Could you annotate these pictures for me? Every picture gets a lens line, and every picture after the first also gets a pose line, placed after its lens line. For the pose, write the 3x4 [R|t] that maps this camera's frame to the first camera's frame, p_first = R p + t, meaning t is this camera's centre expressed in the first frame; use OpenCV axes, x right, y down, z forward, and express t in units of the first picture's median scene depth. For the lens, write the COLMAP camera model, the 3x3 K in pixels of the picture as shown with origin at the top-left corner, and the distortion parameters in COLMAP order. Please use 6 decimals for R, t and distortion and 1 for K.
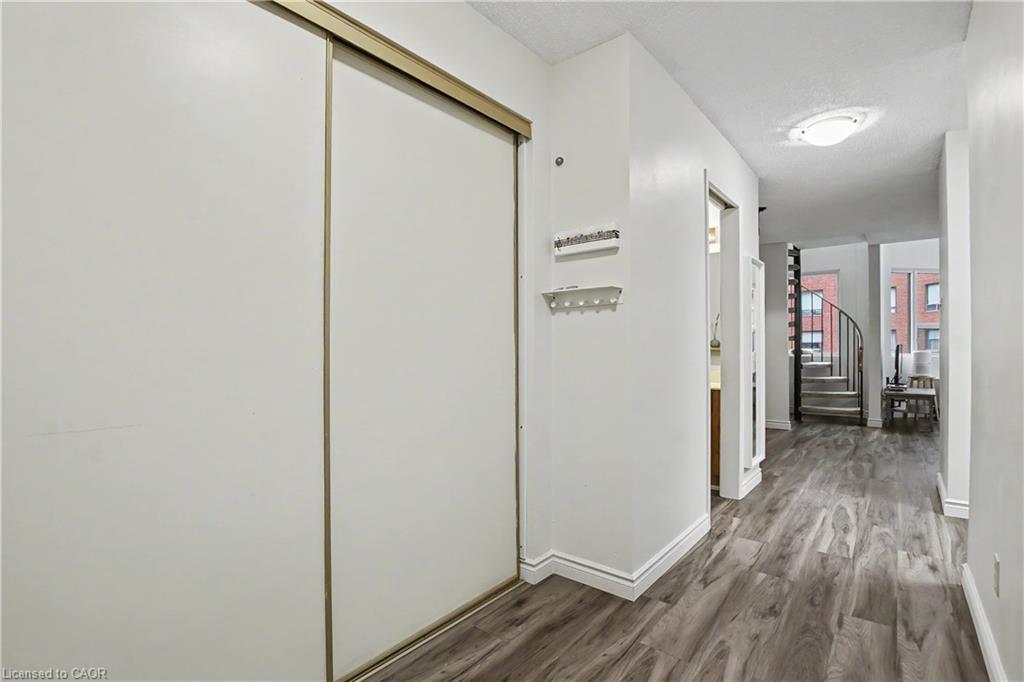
lens RADIAL K [[469.6, 0, 513.7], [0, 469.6, 348.4], [0, 0, 1]] dist [-0.022030, -0.000582]
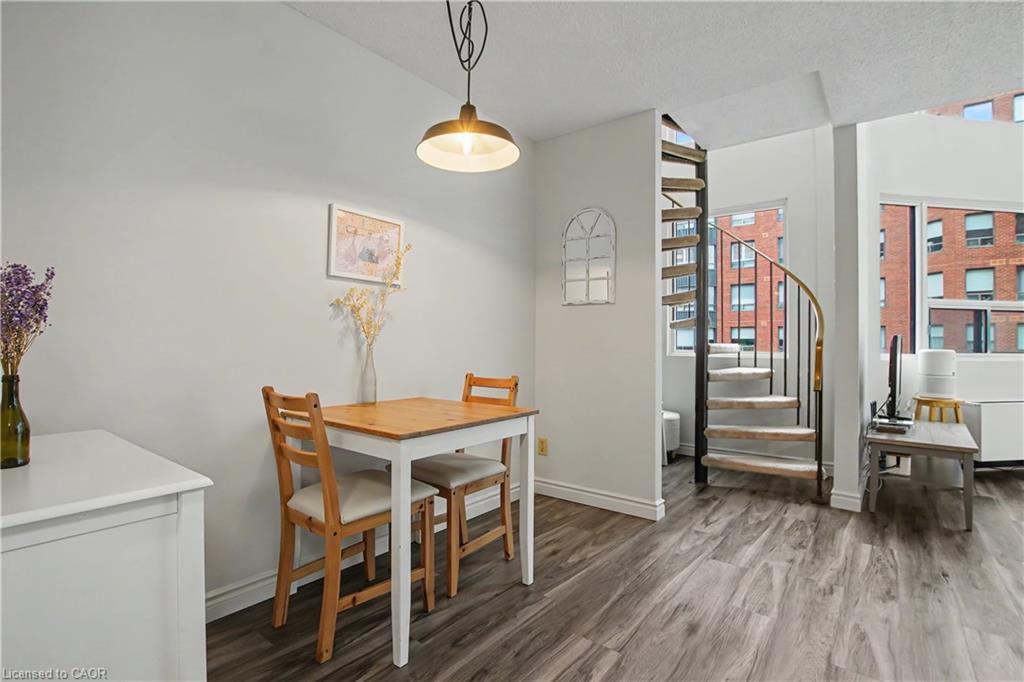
lens RADIAL K [[485.5, 0, 512.0], [0, 485.5, 341.0], [0, 0, 1]] dist [-0.001418, -0.019463]
pose [[0.999375, 0.011996, 0.033260, 0.411688], [-0.011674, 0.999883, -0.009880, 0.007054], [-0.033374, 0.009486, 0.999398, 0.506869]]
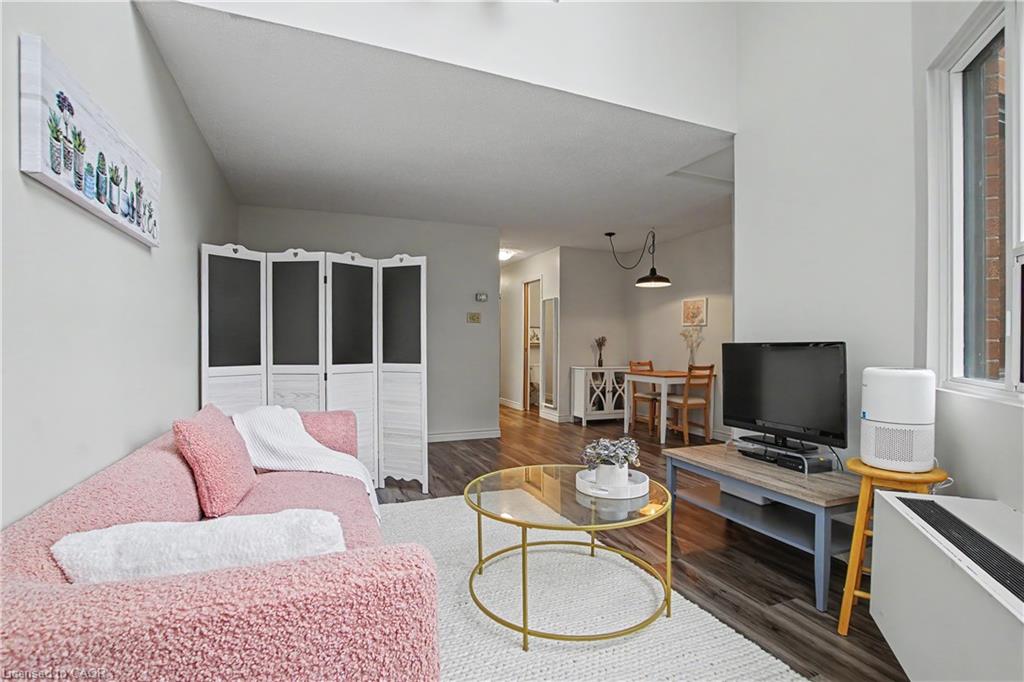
lens RADIAL K [[476.1, 0, 510.4], [0, 476.1, 347.9], [0, 0, 1]] dist [-0.062325, -0.000032]
pose [[-0.476007, 0.009250, -0.879393, 1.295440], [-0.002437, 0.999927, 0.011837, -0.006986], [0.879438, 0.007777, -0.475950, 1.000458]]
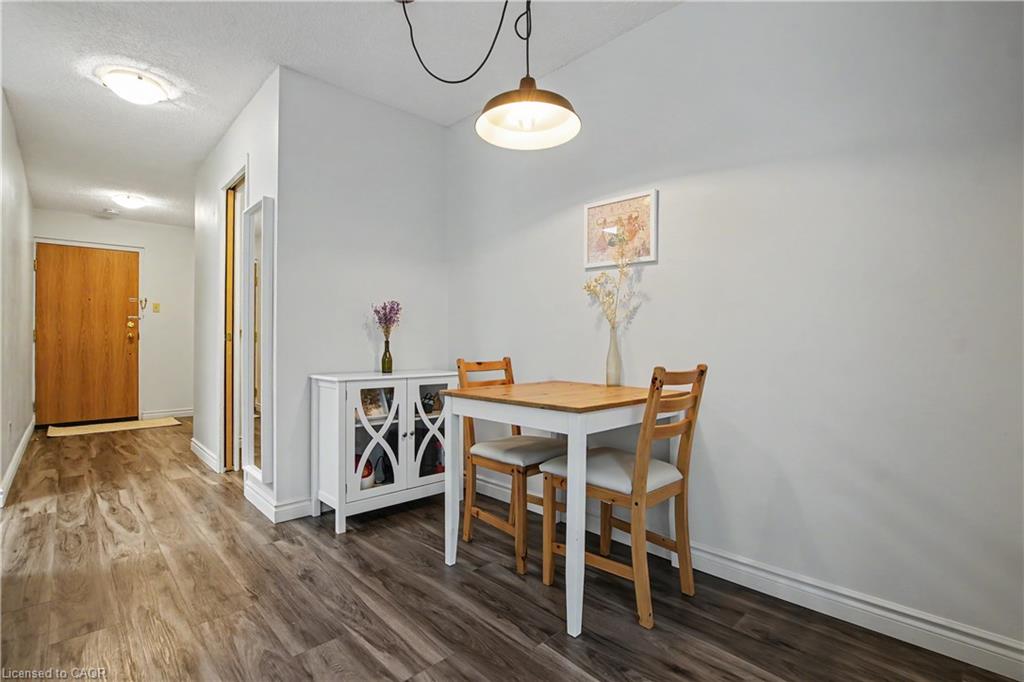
lens RADIAL K [[481.4, 0, 510.1], [0, 481.4, 338.6], [0, 0, 1]] dist [-0.025899, 0.001204]
pose [[-0.122628, -0.000616, -0.992453, 0.687368], [0.001076, 0.999999, -0.000754, 0.015857], [0.992452, -0.001160, -0.122627, 0.839051]]
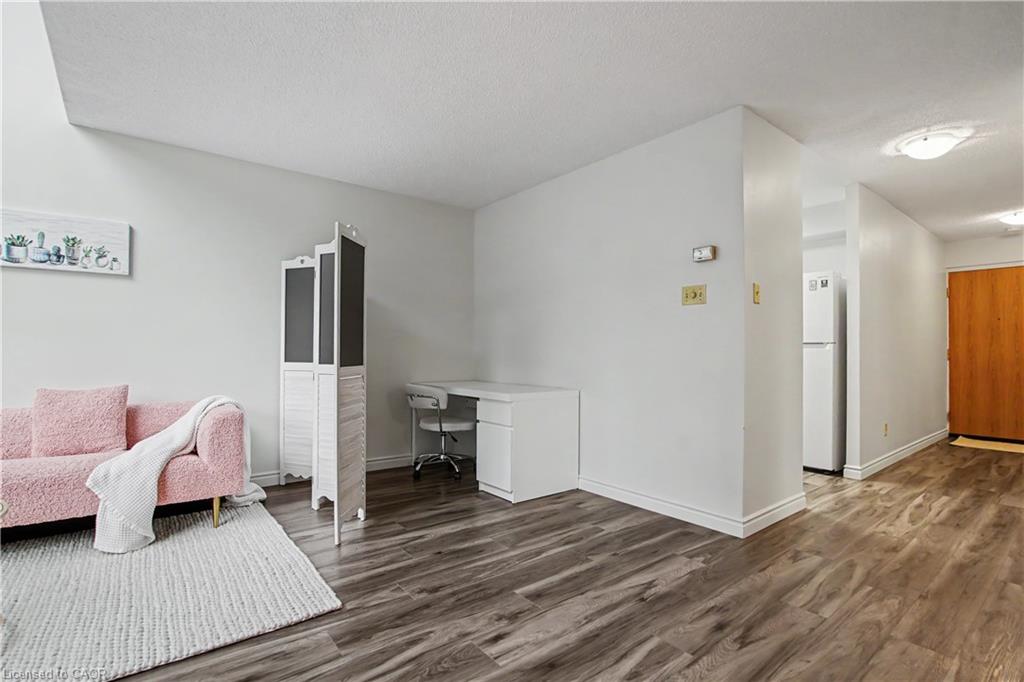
lens RADIAL K [[485.2, 0, 508.7], [0, 485.2, 345.0], [0, 0, 1]] dist [-0.025420, -0.000828]
pose [[-0.977127, 0.000237, 0.212656, 0.632296], [-0.002297, 0.999929, -0.011670, 0.003586], [-0.212644, -0.011892, -0.977057, 1.024519]]
